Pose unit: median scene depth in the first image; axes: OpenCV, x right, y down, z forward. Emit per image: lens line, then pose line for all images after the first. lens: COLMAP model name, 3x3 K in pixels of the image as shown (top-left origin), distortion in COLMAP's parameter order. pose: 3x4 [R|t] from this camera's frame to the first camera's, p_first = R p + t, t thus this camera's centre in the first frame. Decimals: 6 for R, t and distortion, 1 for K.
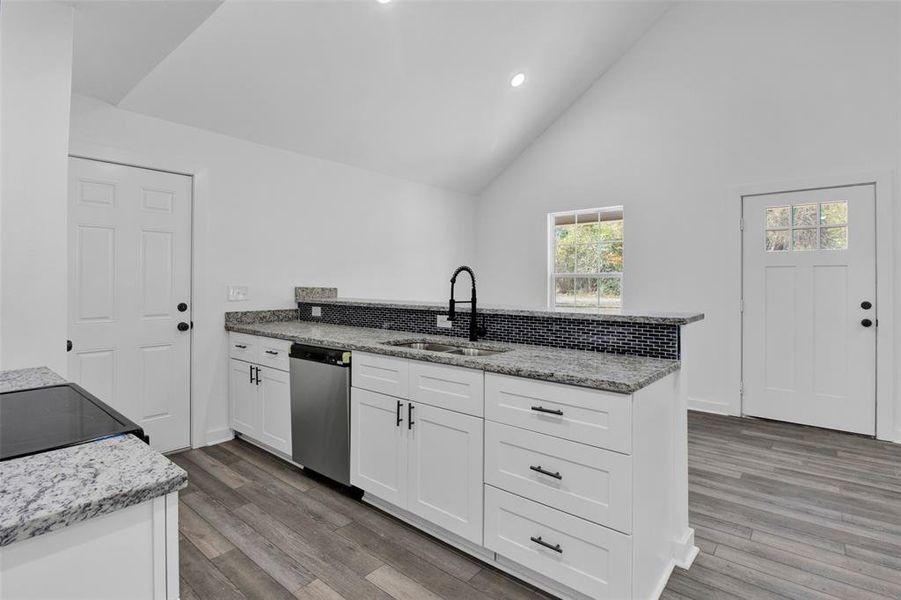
lens RADIAL K [[445.1, 0, 447.5], [0, 445.1, 286.3], [0, 0, 1]] dist [0.001028, 0.000168]
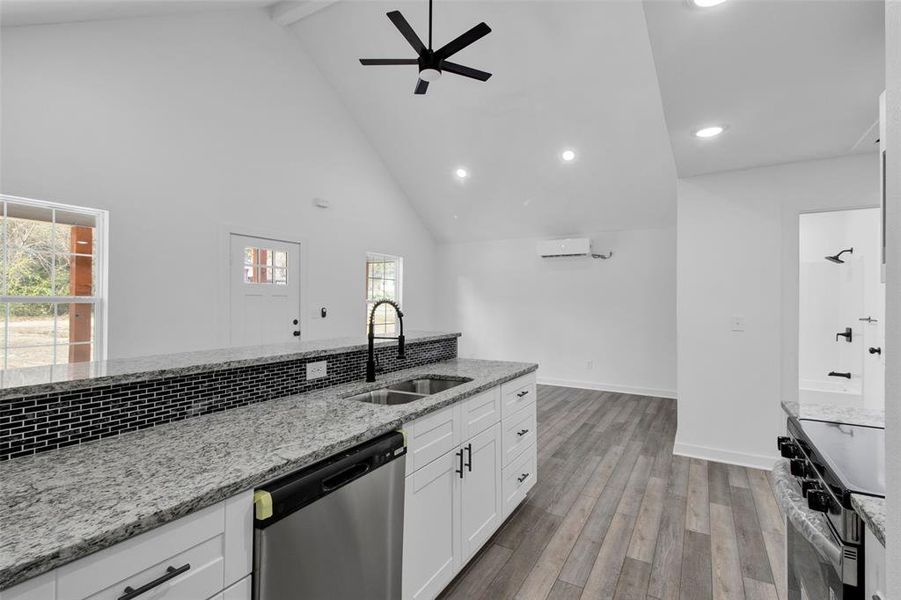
lens RADIAL K [[430.1, 0, 450.5], [0, 430.1, 300.0], [0, 0, 1]] dist [0.002796, 0.000511]
pose [[-0.171502, 0.002049, 0.985182, -0.816419], [0.005343, 0.999985, -0.001149, -0.038527], [-0.985169, 0.005066, -0.171511, 0.989270]]
